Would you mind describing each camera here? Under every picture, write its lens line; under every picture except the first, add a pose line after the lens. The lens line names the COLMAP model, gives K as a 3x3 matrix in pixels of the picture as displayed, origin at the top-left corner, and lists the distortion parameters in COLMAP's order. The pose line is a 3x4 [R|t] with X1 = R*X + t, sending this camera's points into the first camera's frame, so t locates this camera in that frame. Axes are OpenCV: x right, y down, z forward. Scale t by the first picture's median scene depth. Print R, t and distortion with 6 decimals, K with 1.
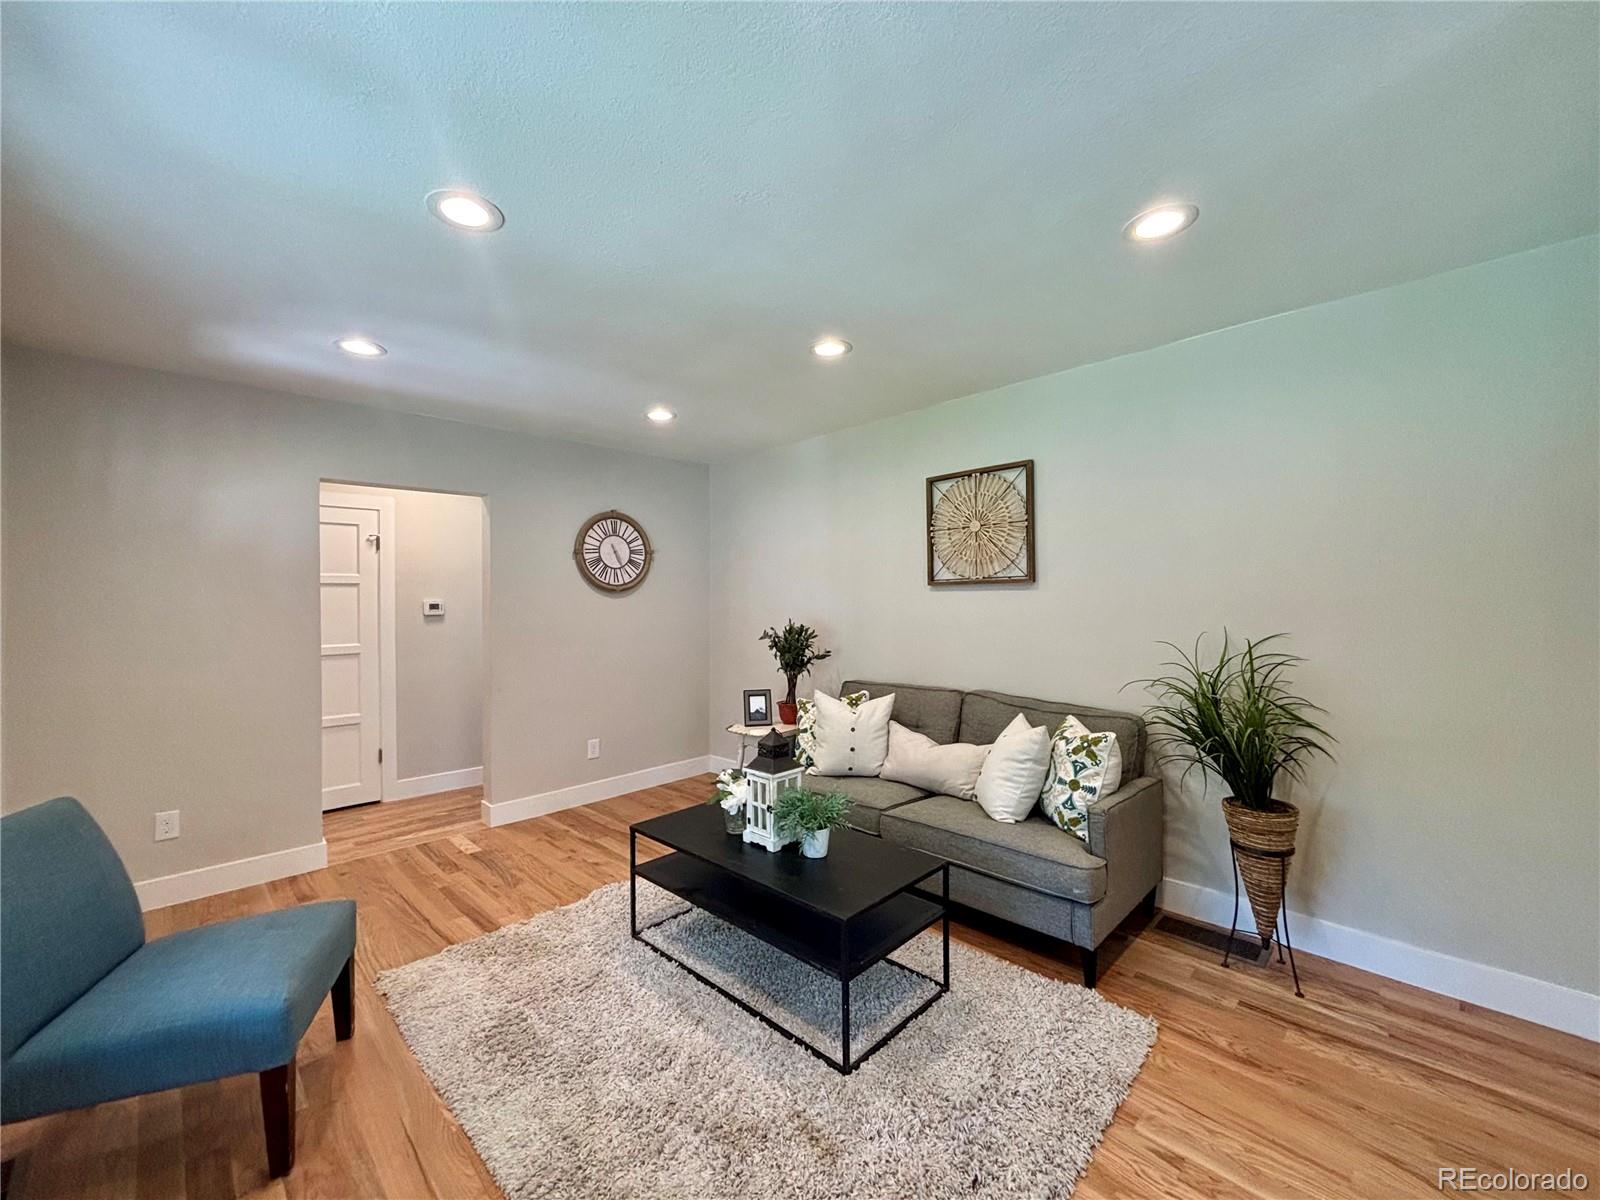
lens RADIAL K [[644.7, 0, 796.4], [0, 644.7, 600.4], [0, 0, 1]] dist [-0.000421, -0.000158]
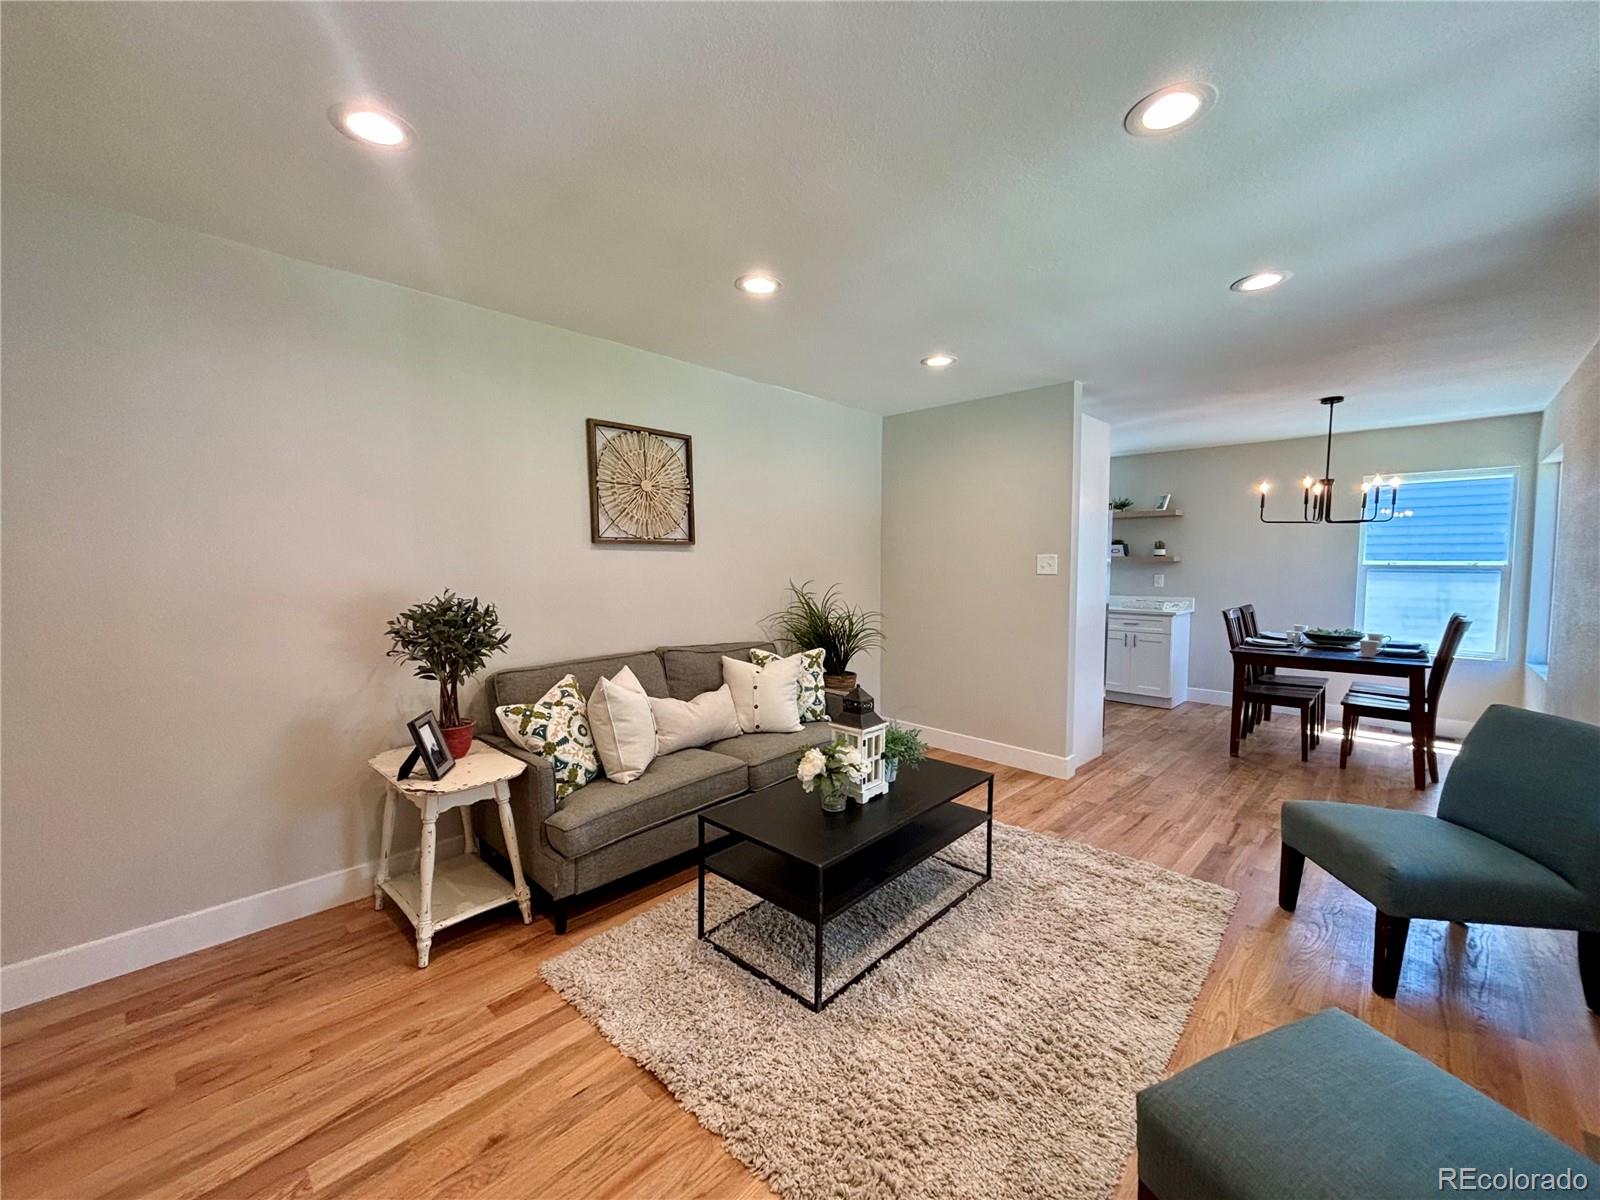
lens RADIAL K [[644.7, 0, 800.2], [0, 644.7, 599.3], [0, 0, 1]] dist [-0.000421, -0.000158]
pose [[-0.039006, -0.053101, 0.997827, -0.687432], [-0.000516, 0.998588, 0.053121, 0.006840], [-0.999239, 0.001557, -0.038978, 0.749449]]
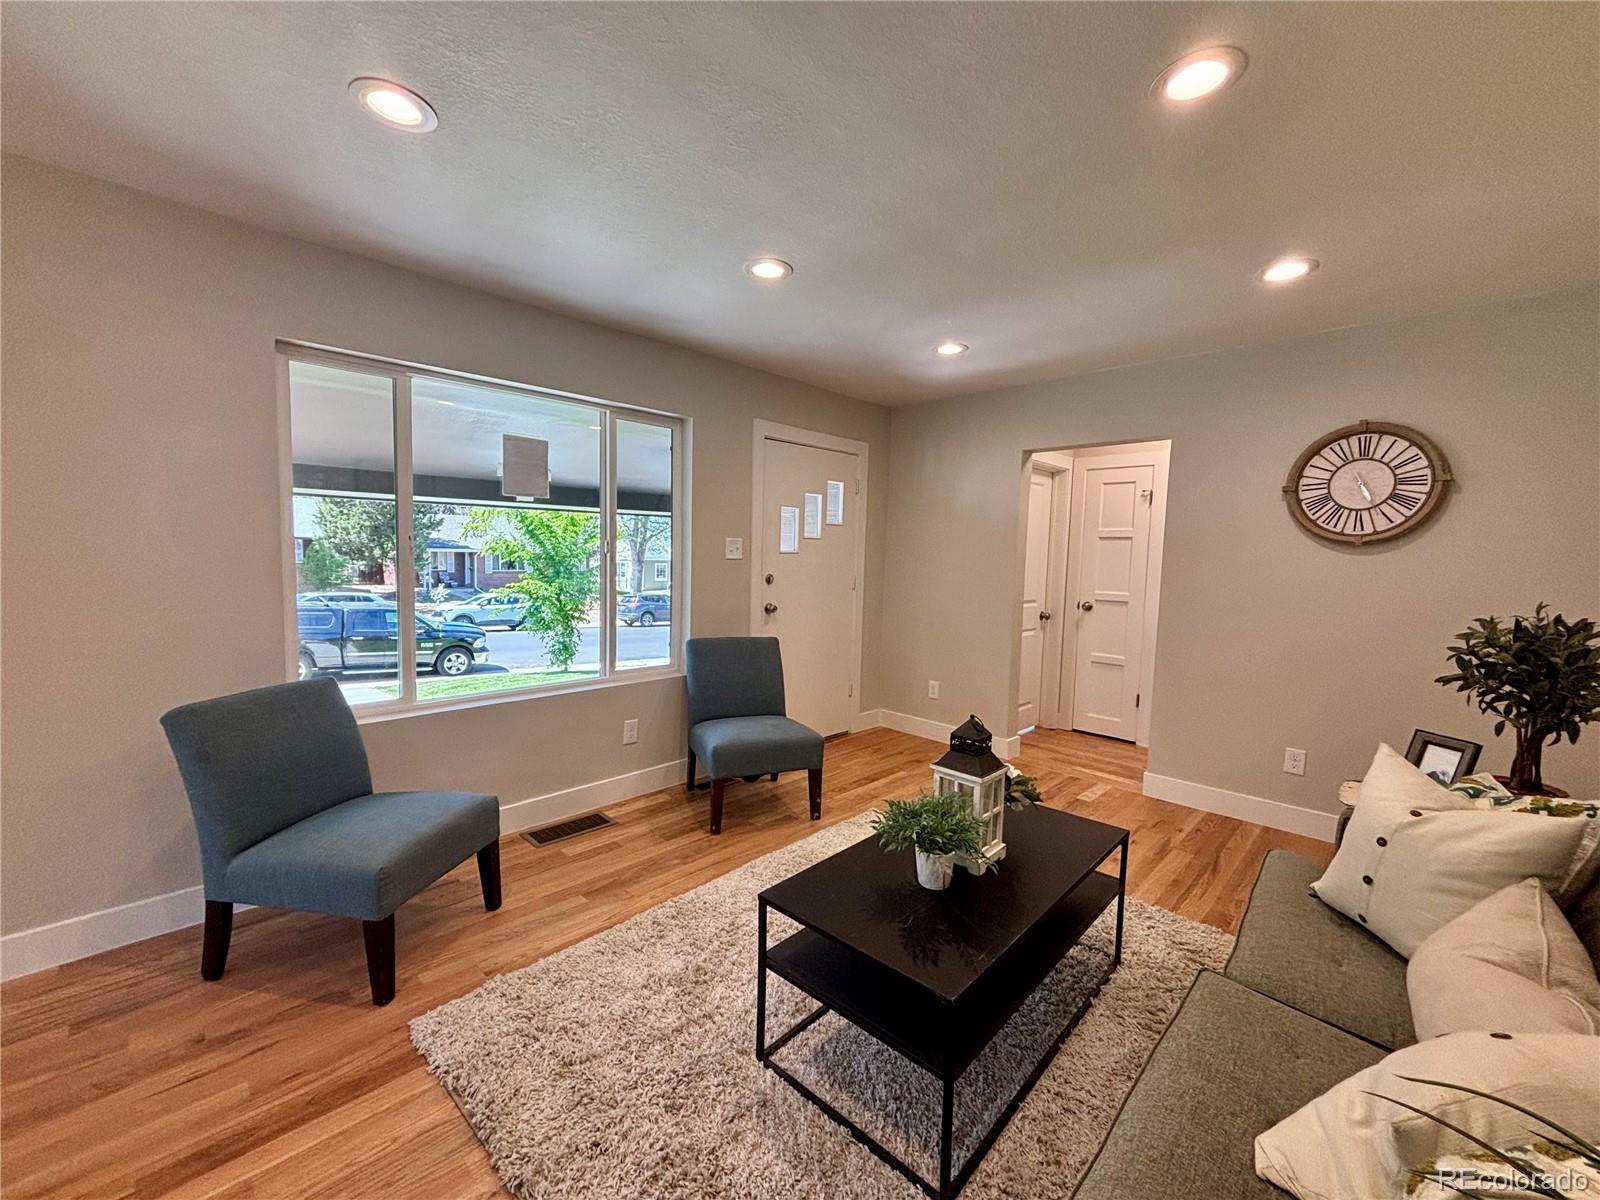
lens RADIAL K [[644.7, 0, 796.2], [0, 644.7, 598.4], [0, 0, 1]] dist [-0.000421, -0.000158]
pose [[0.011613, 0.080744, -0.996667, 0.474082], [-0.025637, 0.996431, 0.080426, 0.003733], [0.999604, 0.024618, 0.013641, 0.515128]]
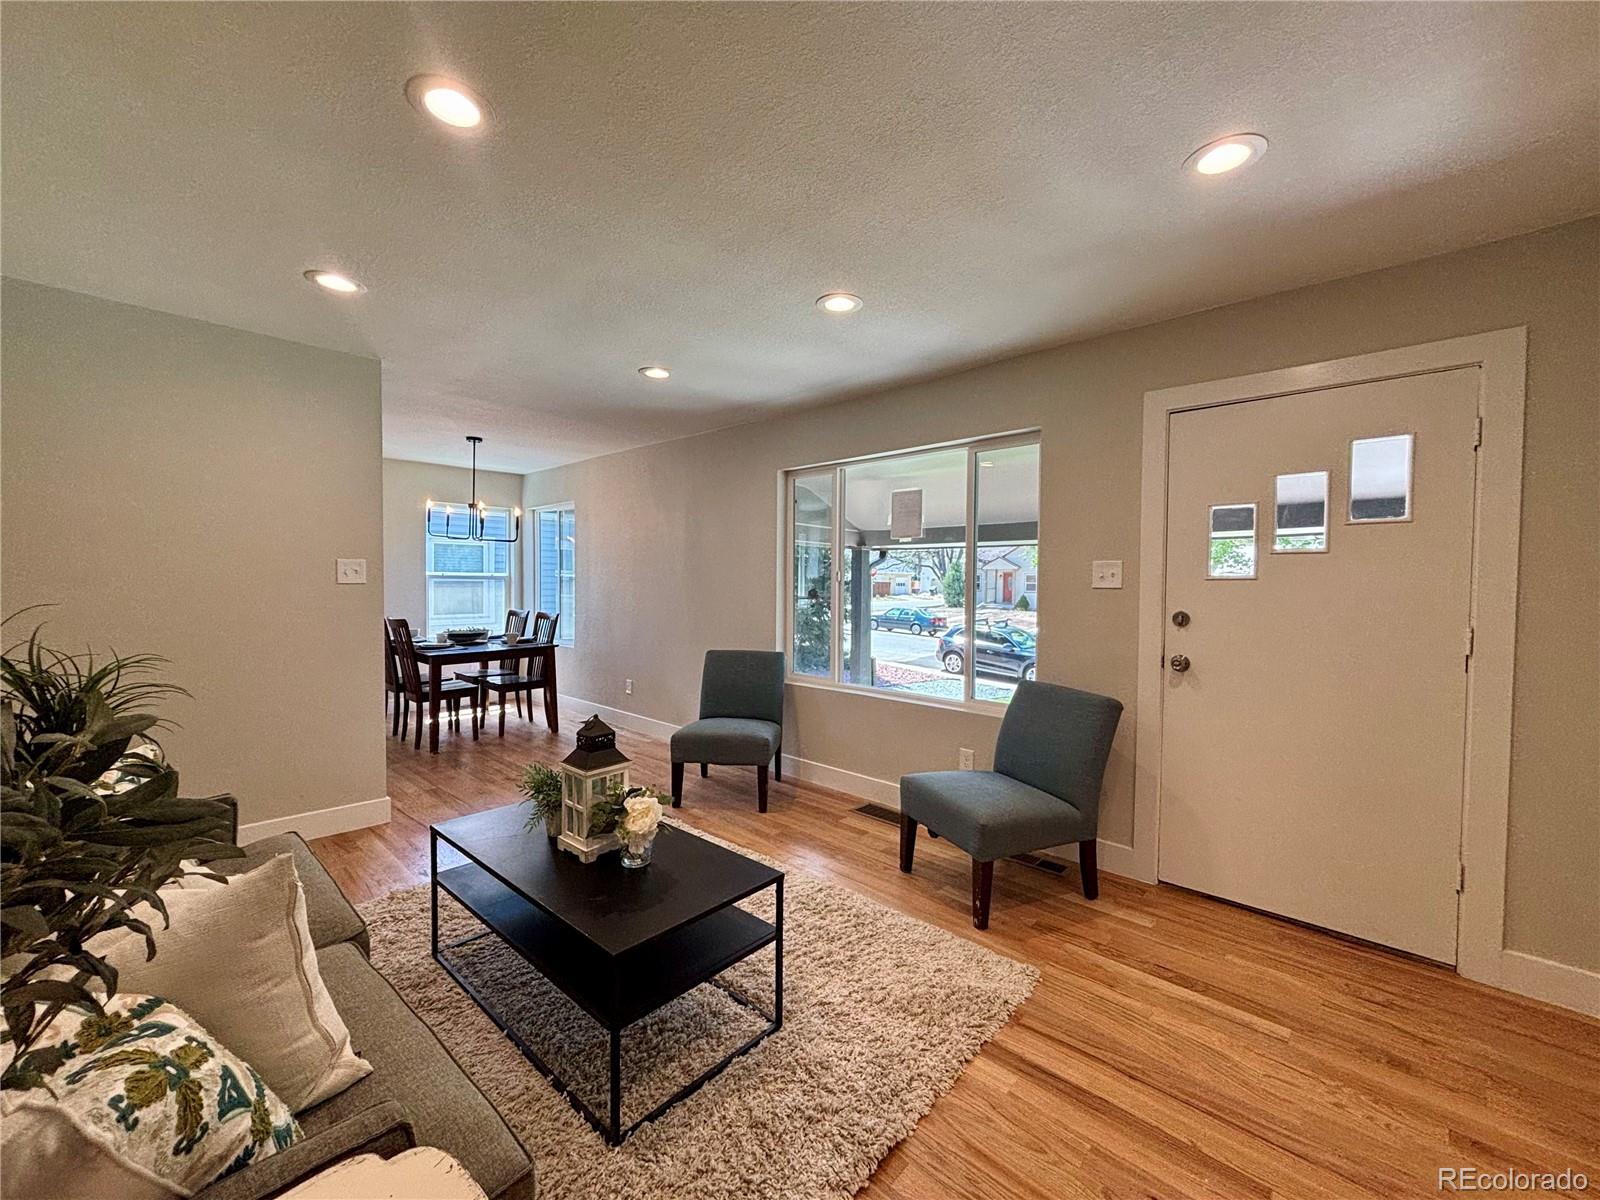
lens RADIAL K [[644.7, 0, 795.6], [0, 644.7, 596.8], [0, 0, 1]] dist [-0.000421, -0.000158]
pose [[-0.999500, -0.001425, -0.031596, -0.176796], [-0.002229, 0.999674, 0.025438, 0.018069], [0.031549, 0.025495, -0.999177, 1.217319]]
